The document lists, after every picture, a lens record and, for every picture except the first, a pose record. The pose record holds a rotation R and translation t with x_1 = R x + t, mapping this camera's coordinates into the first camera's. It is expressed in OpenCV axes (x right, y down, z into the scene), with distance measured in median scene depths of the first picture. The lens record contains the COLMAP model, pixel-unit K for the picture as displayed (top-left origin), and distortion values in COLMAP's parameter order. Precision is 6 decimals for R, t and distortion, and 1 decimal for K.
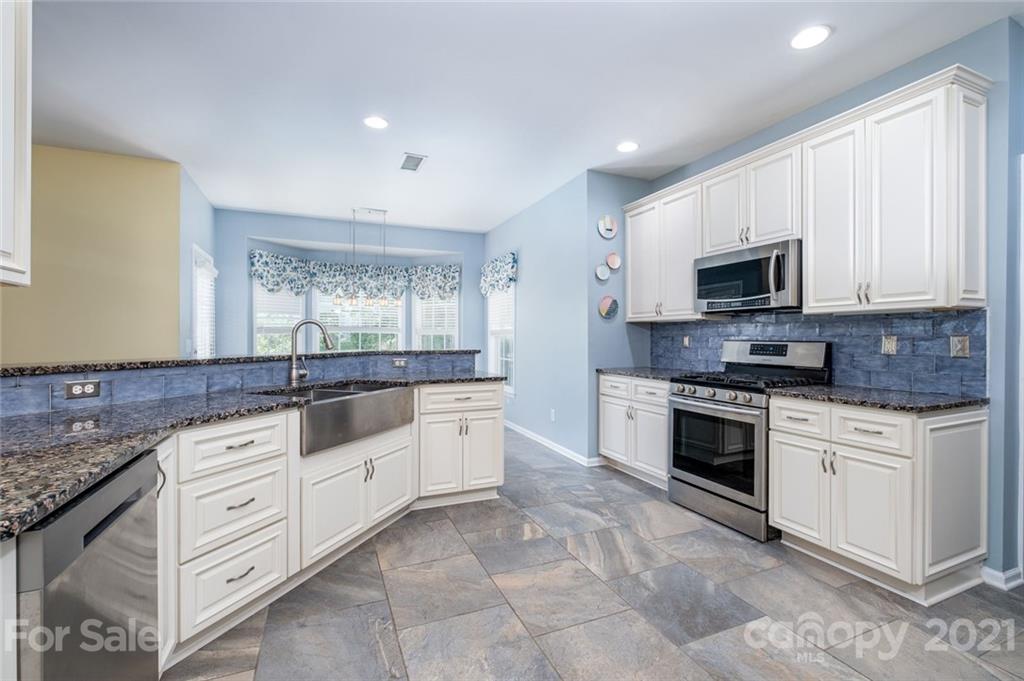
lens RADIAL K [[449.1, 0, 509.8], [0, 449.1, 337.6], [0, 0, 1]] dist [0.000303, 0.000015]
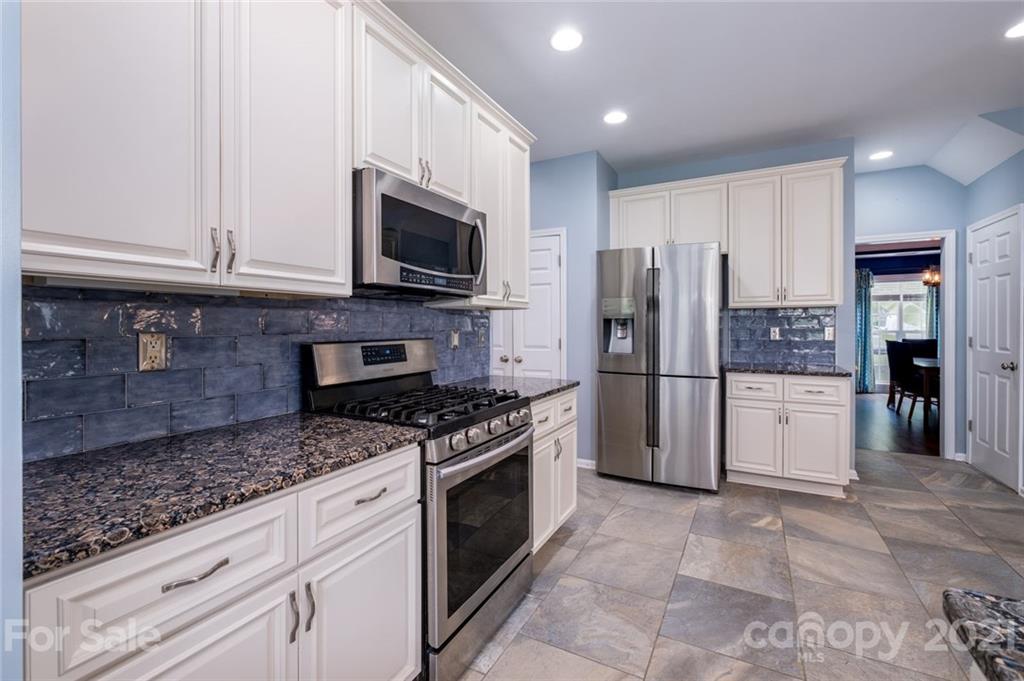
lens RADIAL K [[449.1, 0, 509.8], [0, 449.1, 337.6], [0, 0, 1]] dist [0.000303, 0.000015]
pose [[-0.623055, -0.022170, 0.781864, -0.014285], [0.001579, 0.999561, 0.029601, -0.006706], [-0.782177, 0.019677, -0.622746, 0.562079]]
